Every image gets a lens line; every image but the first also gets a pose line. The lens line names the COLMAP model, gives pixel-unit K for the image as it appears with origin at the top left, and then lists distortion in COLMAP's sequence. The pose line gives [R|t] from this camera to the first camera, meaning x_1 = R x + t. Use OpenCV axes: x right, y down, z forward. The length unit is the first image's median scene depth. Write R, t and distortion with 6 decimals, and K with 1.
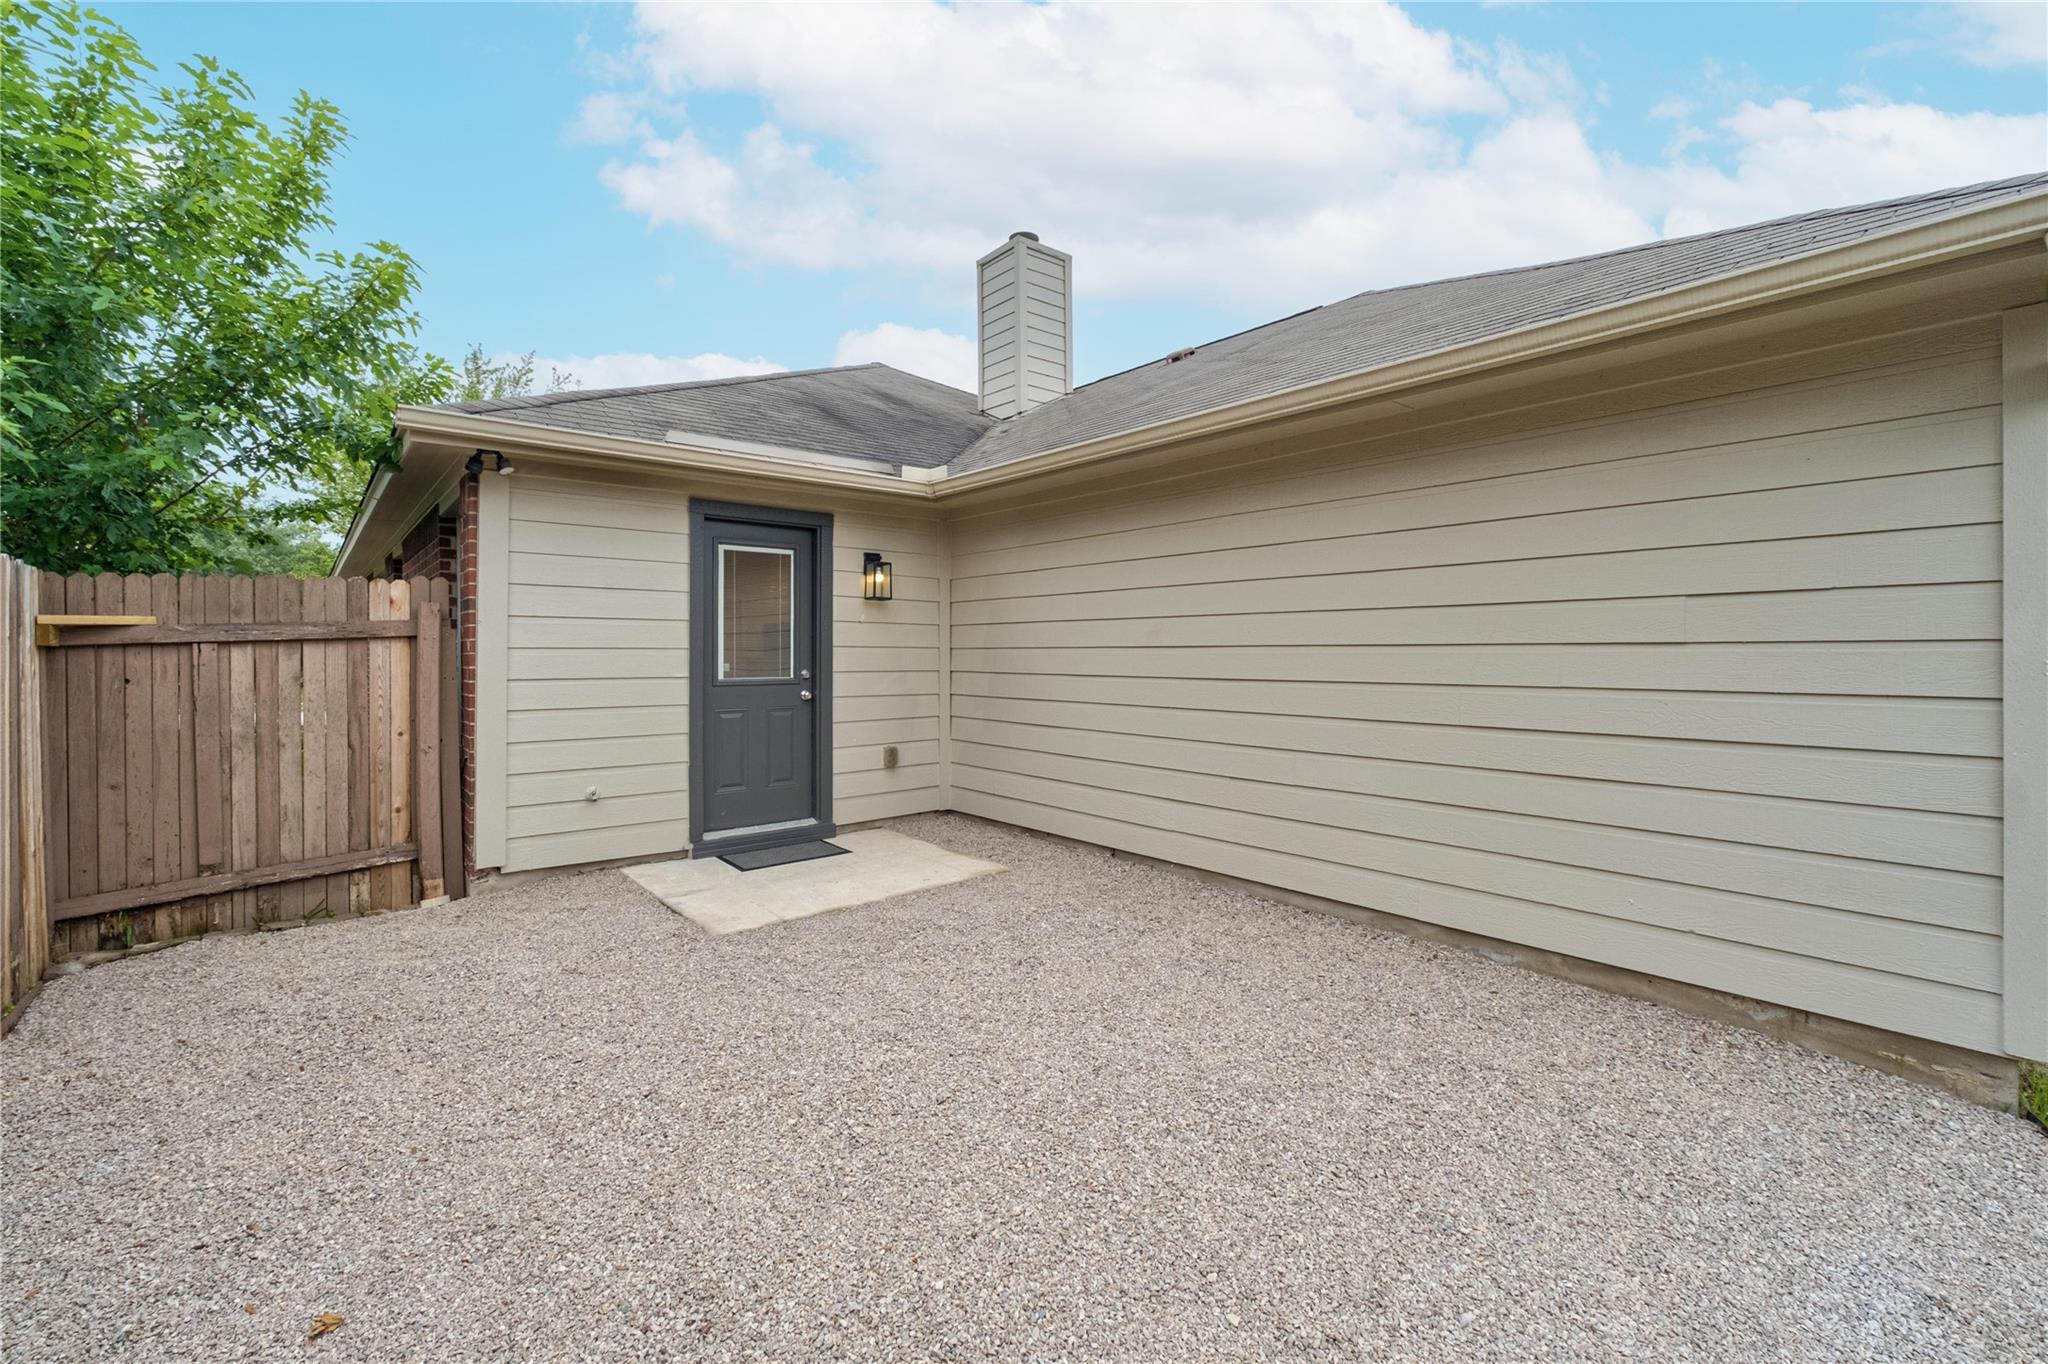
lens RADIAL K [[860.9, 0, 1016.5], [0, 860.9, 654.1], [0, 0, 1]] dist [-0.016377, 0.004869]
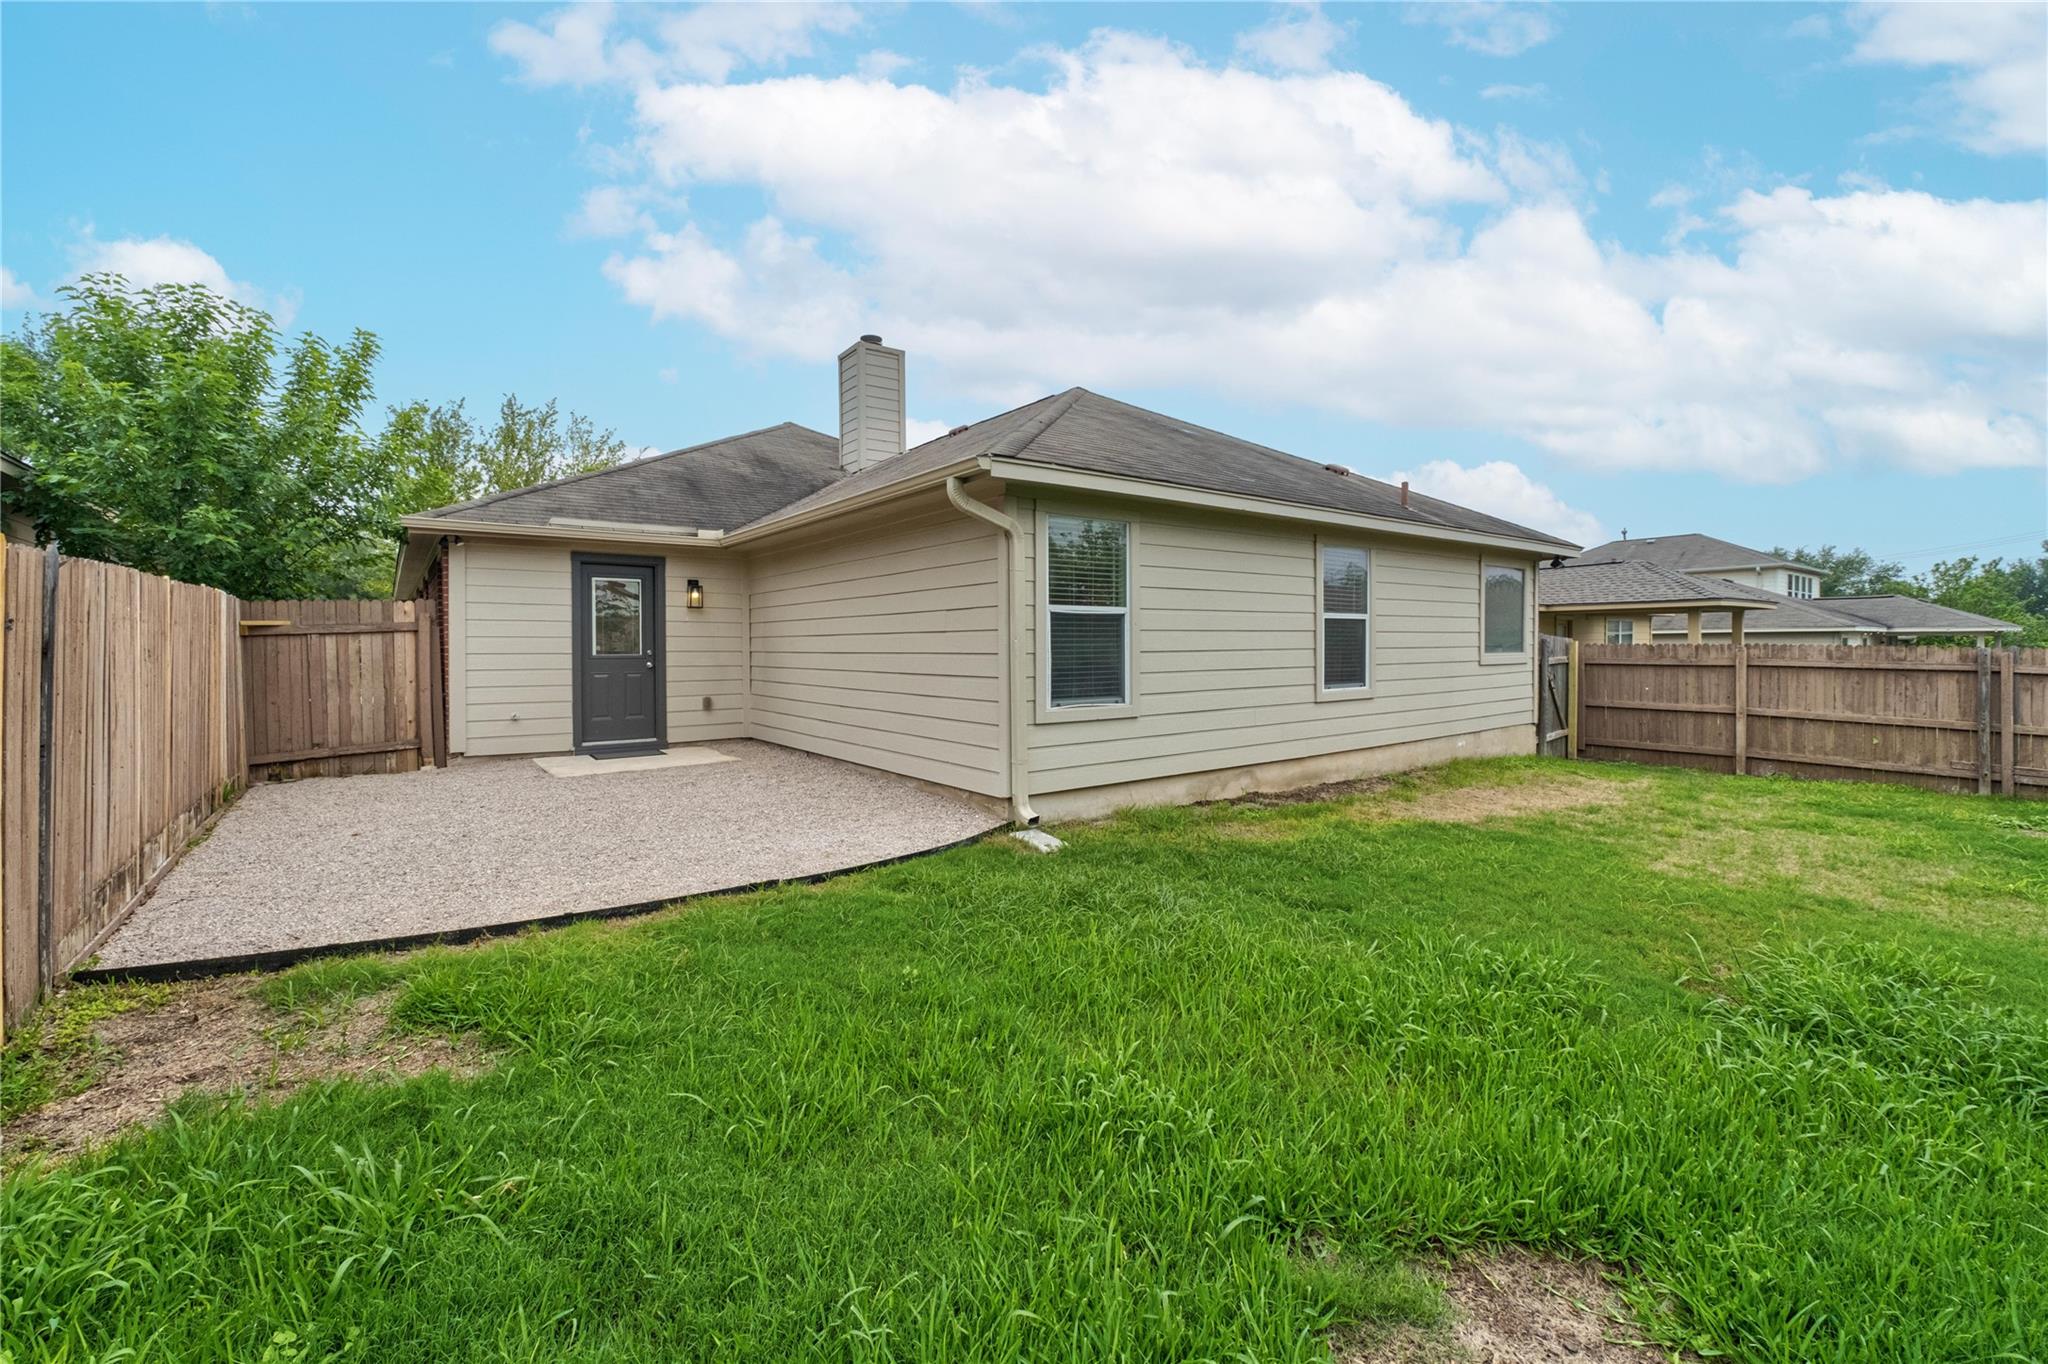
lens RADIAL K [[860.9, 0, 1026.1], [0, 860.9, 669.3], [0, 0, 1]] dist [-0.016377, 0.004869]
pose [[0.998391, 0.000250, -0.056697, 0.692348], [0.001081, 0.999725, 0.023432, 0.020428], [0.056688, -0.023456, 0.998116, -0.754171]]
